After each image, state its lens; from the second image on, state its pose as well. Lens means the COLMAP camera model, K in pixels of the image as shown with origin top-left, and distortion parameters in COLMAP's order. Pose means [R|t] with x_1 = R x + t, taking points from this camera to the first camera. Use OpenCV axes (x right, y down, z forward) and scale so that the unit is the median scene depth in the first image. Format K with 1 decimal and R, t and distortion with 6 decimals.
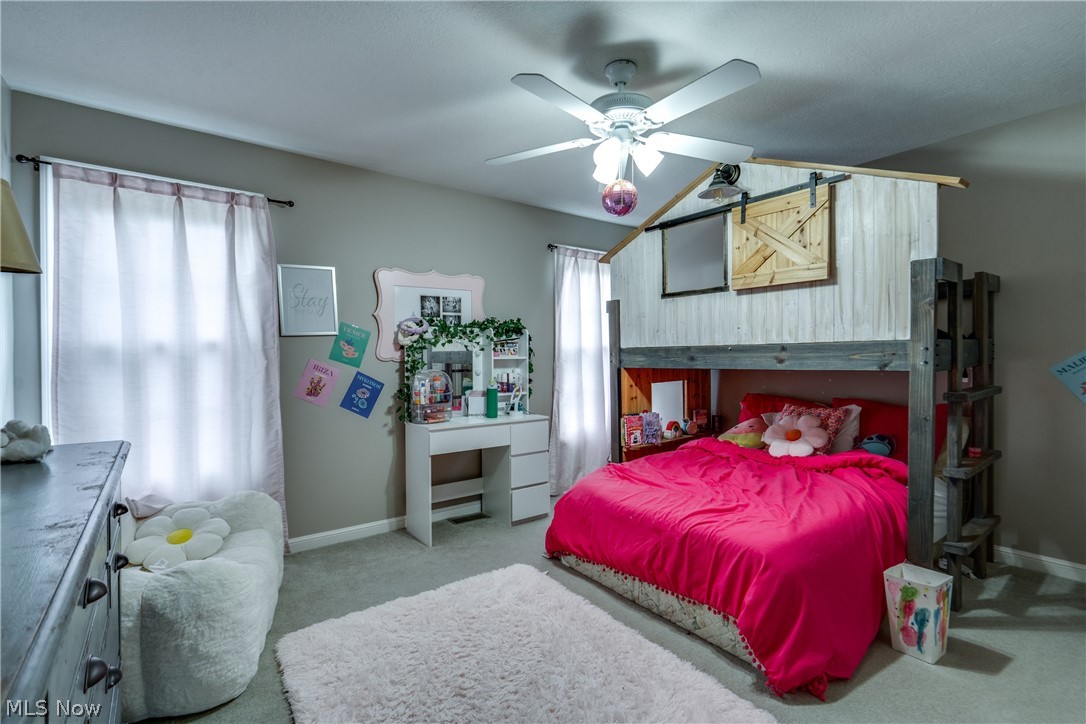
lens RADIAL K [[501.5, 0, 541.3], [0, 501.5, 361.1], [0, 0, 1]] dist [-0.000987, -0.000011]
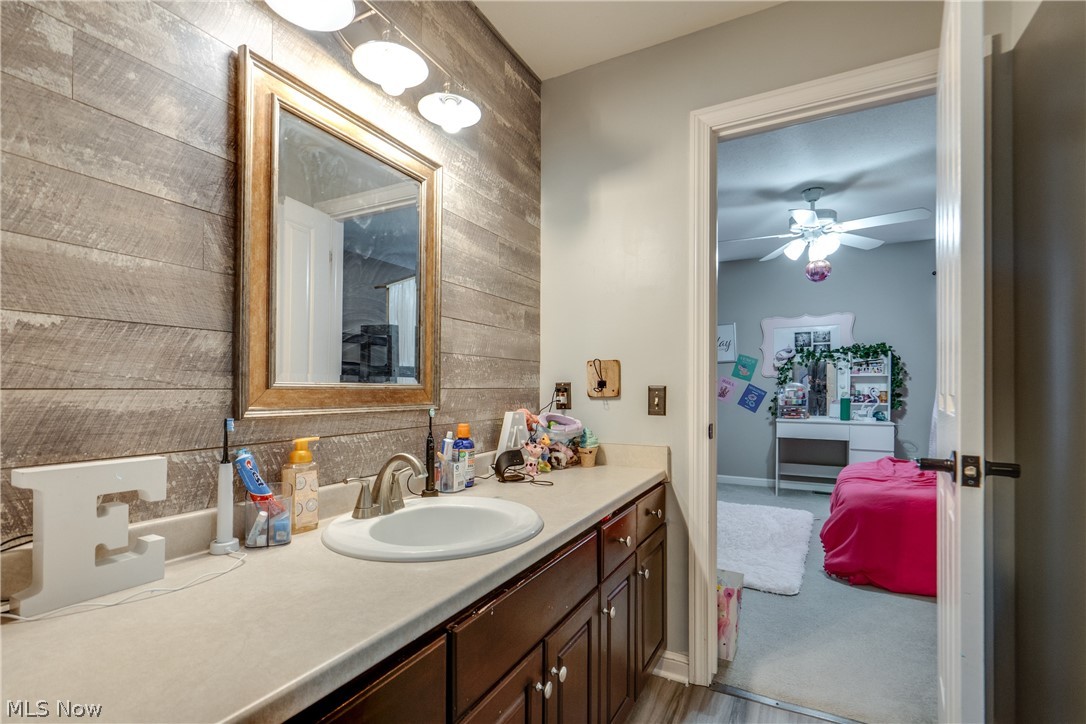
lens RADIAL K [[501.5, 0, 543.3], [0, 501.5, 371.6], [0, 0, 1]] dist [-0.000987, -0.000011]
pose [[0.421206, -0.014187, -0.906854, 0.786418], [-0.009688, 0.999750, -0.020140, 0.019684], [0.906913, 0.017269, 0.420964, -0.279833]]
